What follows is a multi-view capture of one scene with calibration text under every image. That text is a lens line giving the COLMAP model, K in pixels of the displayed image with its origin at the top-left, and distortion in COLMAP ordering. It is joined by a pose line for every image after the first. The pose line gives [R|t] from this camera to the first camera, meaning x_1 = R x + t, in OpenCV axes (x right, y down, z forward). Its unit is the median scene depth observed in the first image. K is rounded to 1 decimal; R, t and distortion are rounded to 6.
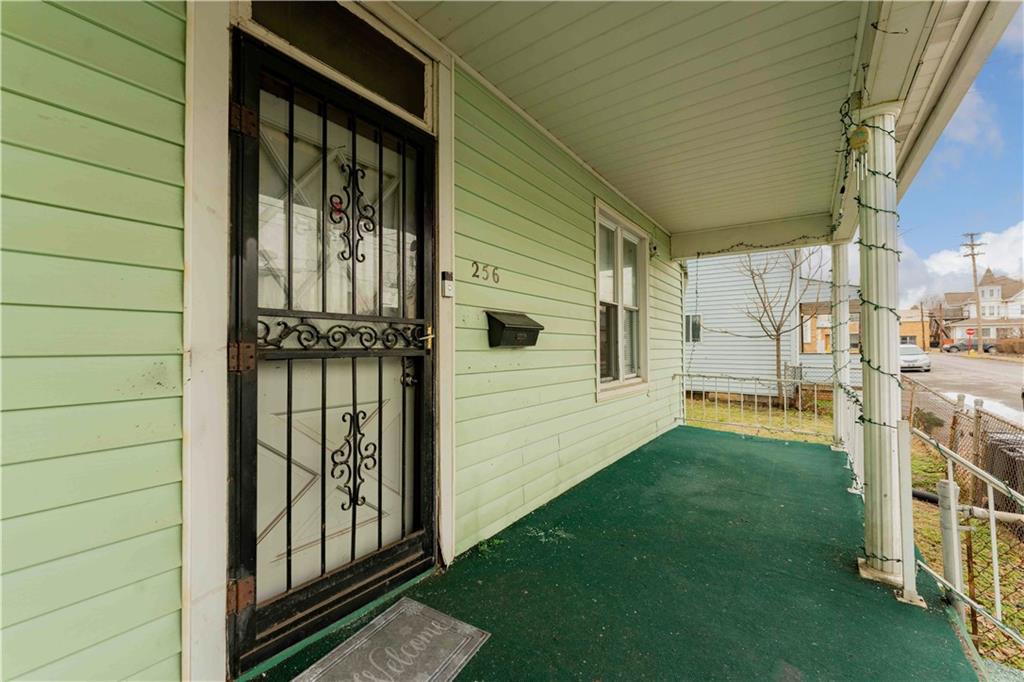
lens RADIAL K [[412.4, 0, 511.4], [0, 412.4, 342.6], [0, 0, 1]] dist [0.000370, 0.000072]
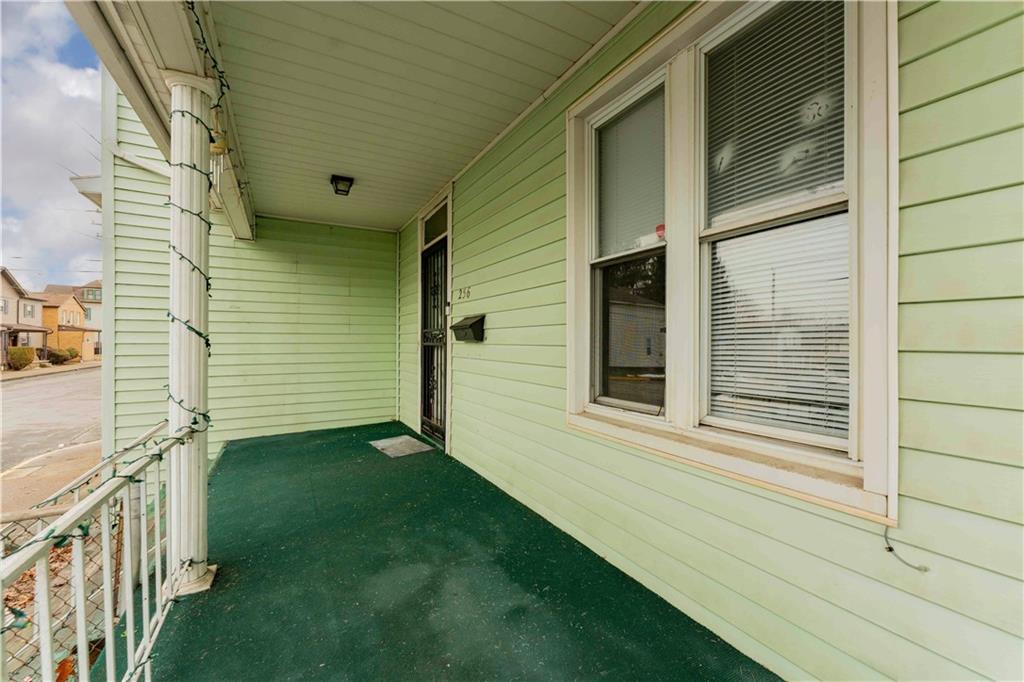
lens RADIAL K [[412.4, 0, 511.4], [0, 412.4, 342.6], [0, 0, 1]] dist [0.000370, 0.000072]
pose [[-0.427663, 0.000861, -0.903938, 1.285177], [0.010023, 0.999943, -0.003790, 0.022037], [0.903883, -0.010681, -0.427647, 1.850662]]
